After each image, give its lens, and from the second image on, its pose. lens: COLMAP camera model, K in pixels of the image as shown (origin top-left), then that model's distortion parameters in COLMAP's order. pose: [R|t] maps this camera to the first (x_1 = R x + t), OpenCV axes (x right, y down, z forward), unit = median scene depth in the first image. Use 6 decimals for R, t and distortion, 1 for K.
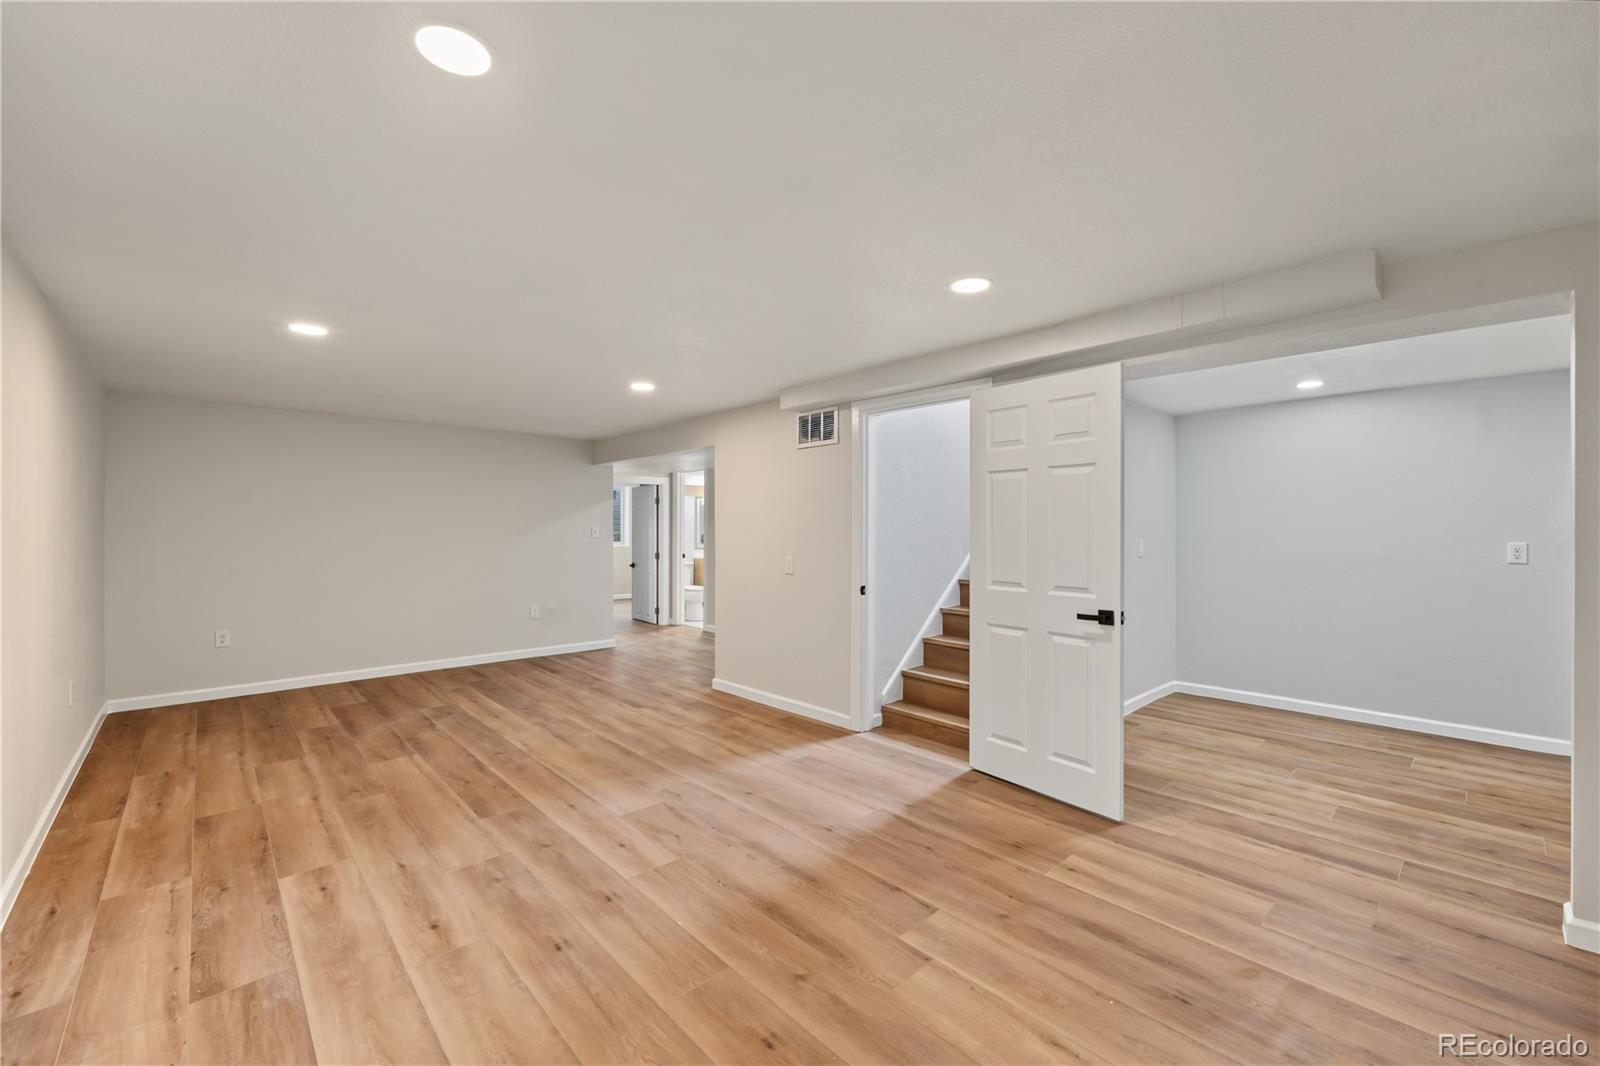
lens RADIAL K [[643.3, 0, 800.3], [0, 643.3, 532.7], [0, 0, 1]] dist [-0.003174, 0.000868]
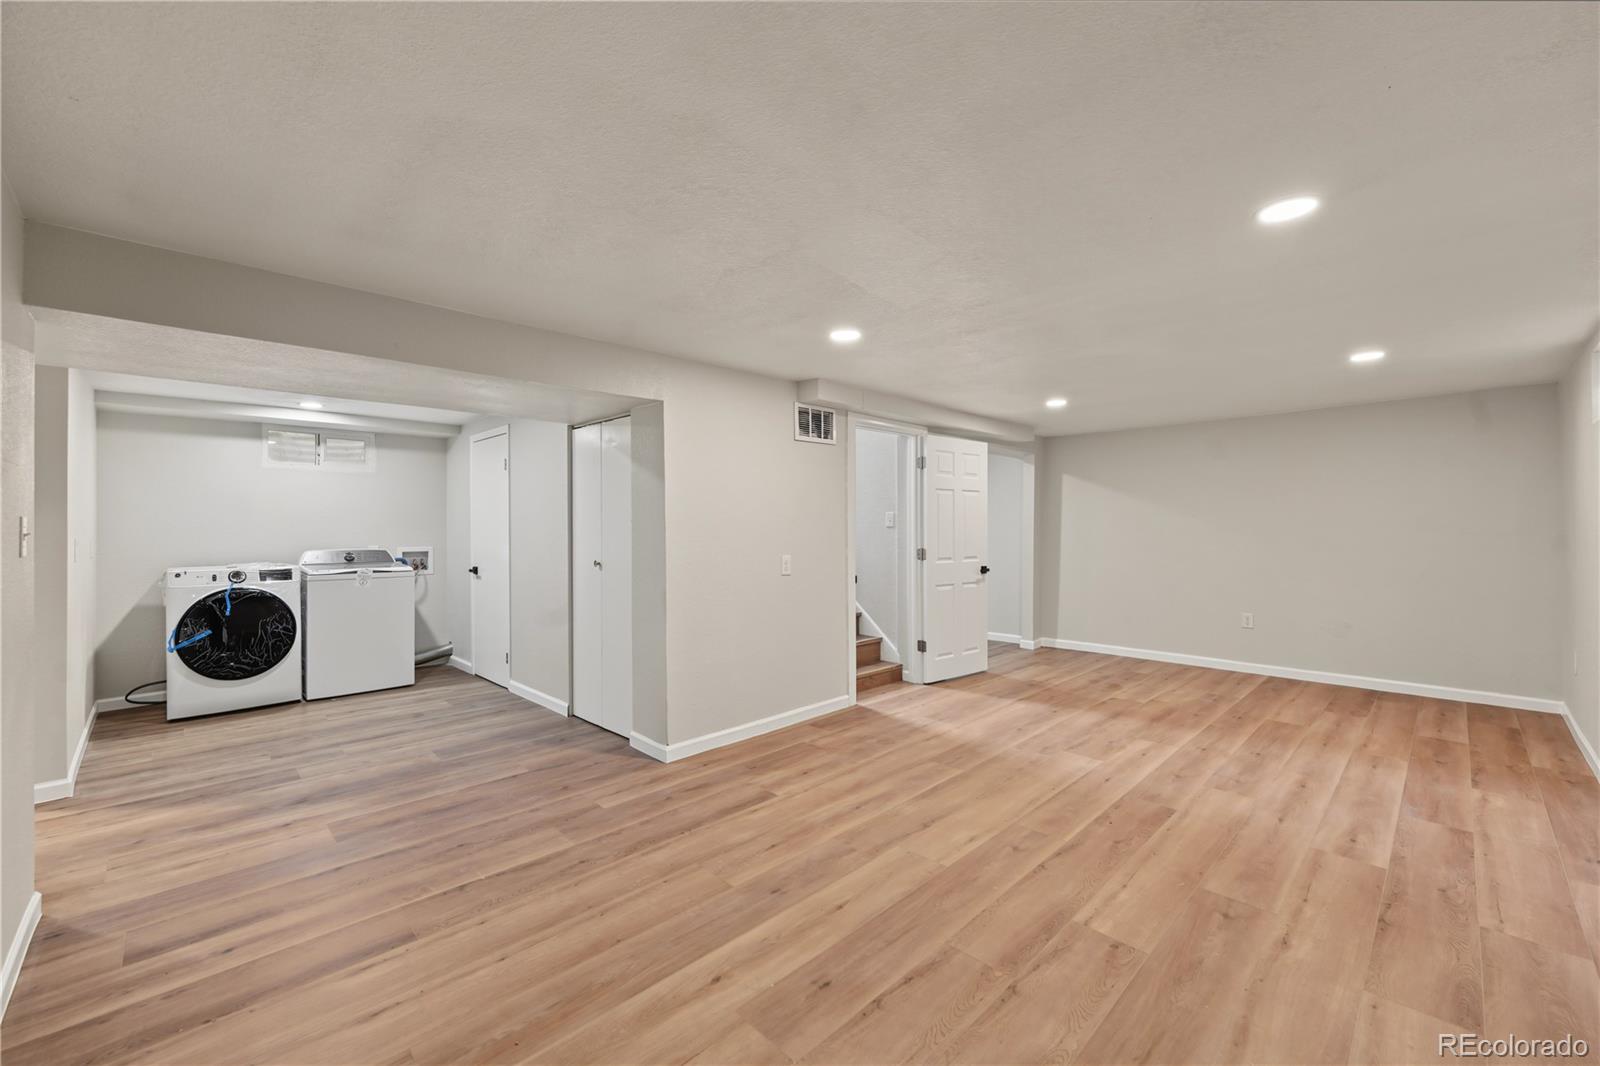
lens RADIAL K [[643.3, 0, 799.9], [0, 643.3, 528.3], [0, 0, 1]] dist [-0.003174, 0.000868]
pose [[-0.024545, -0.003803, 0.999691, -1.314270], [0.007669, 0.999963, 0.003992, -0.008055], [-0.999669, 0.007764, -0.024515, 1.420378]]
